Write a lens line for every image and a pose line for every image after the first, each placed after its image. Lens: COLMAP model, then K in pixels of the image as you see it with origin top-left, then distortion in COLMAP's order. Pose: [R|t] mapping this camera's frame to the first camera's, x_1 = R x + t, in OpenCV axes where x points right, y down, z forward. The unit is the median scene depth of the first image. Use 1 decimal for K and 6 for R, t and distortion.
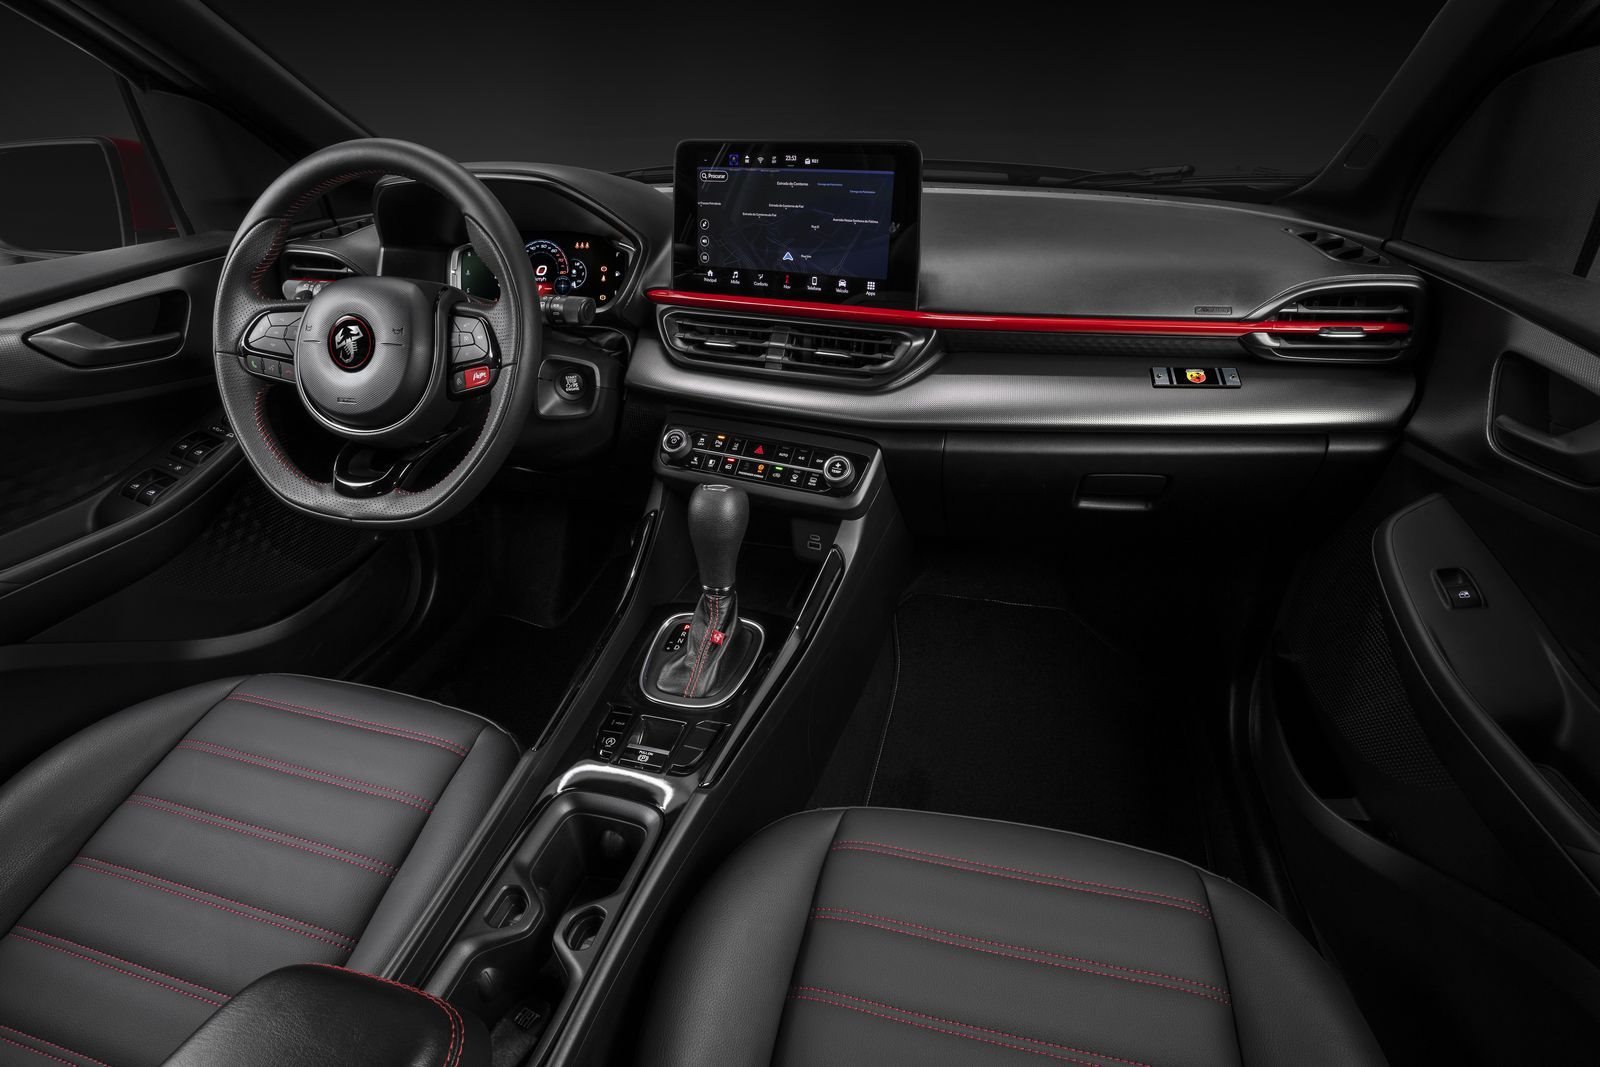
lens RADIAL K [[780.3, 0, 800.0], [0, 780.3, 533.5], [0, 0, 1]] dist [-0.087561, 0.039403]
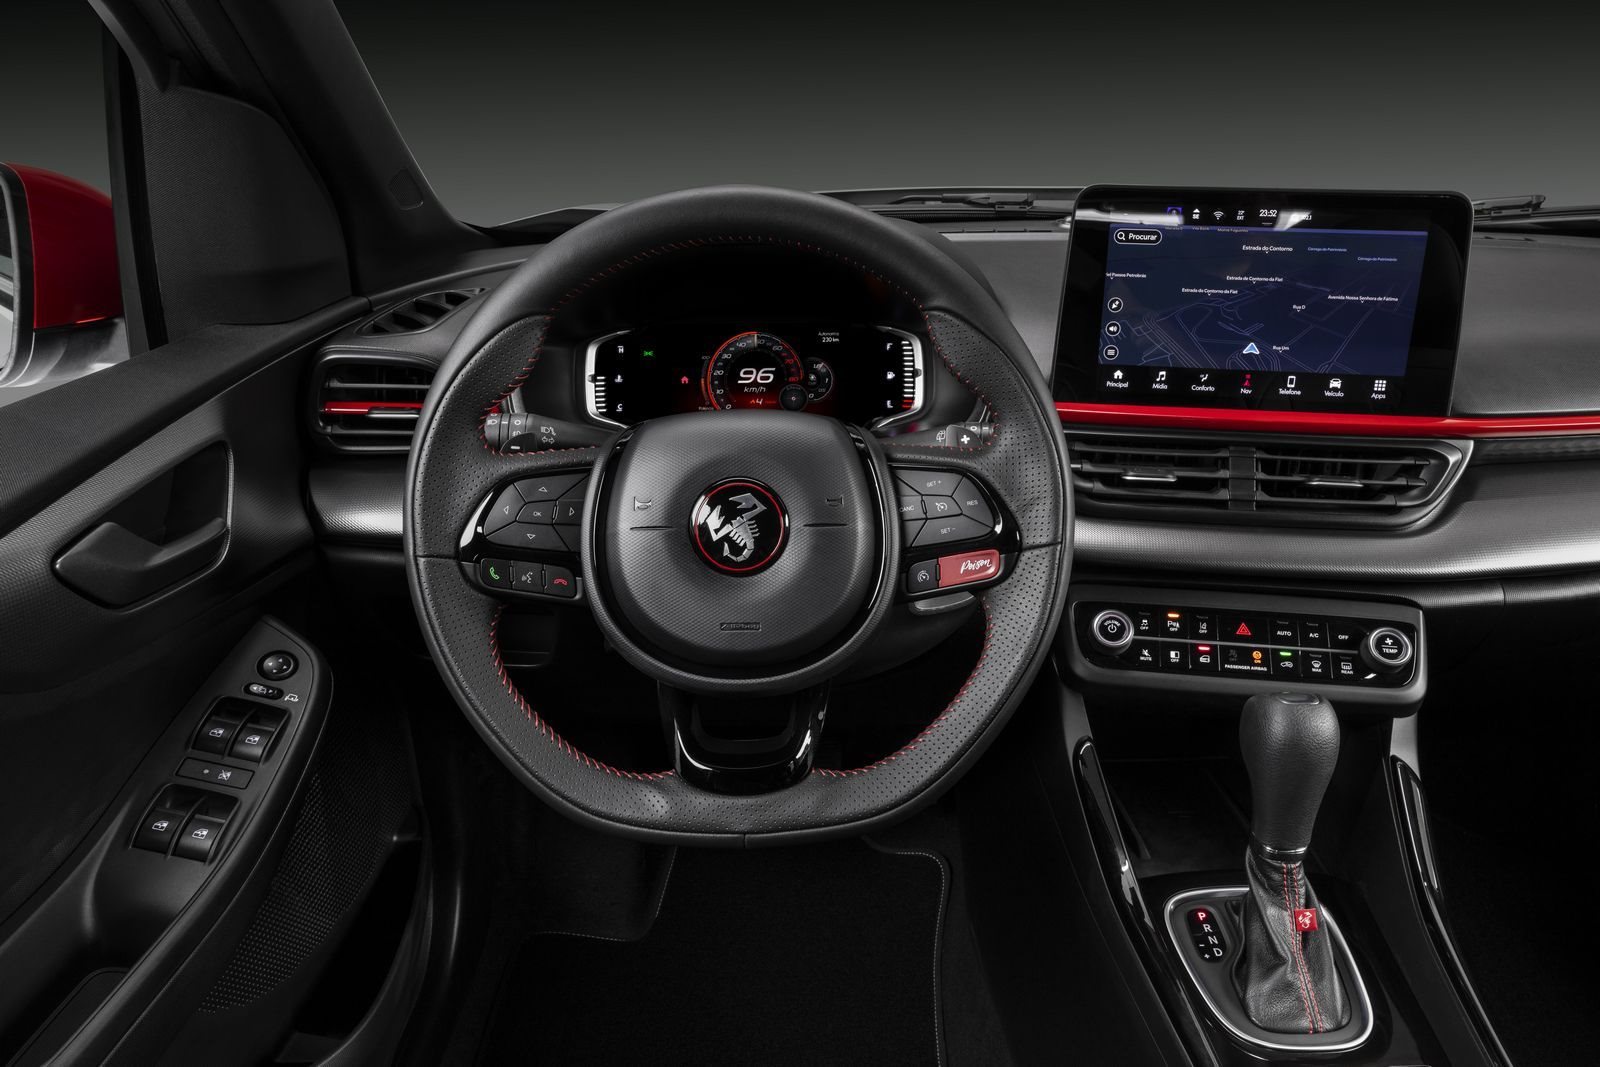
lens RADIAL K [[1138.9, 0, 800.0], [0, 1138.9, 533.5], [0, 0, 1]] dist [-0.049466, 0.052732]
pose [[0.962672, -0.086771, 0.256386, -0.704516], [0.119607, 0.986096, -0.115365, -0.128826], [-0.242811, 0.141724, 0.959665, 0.146699]]
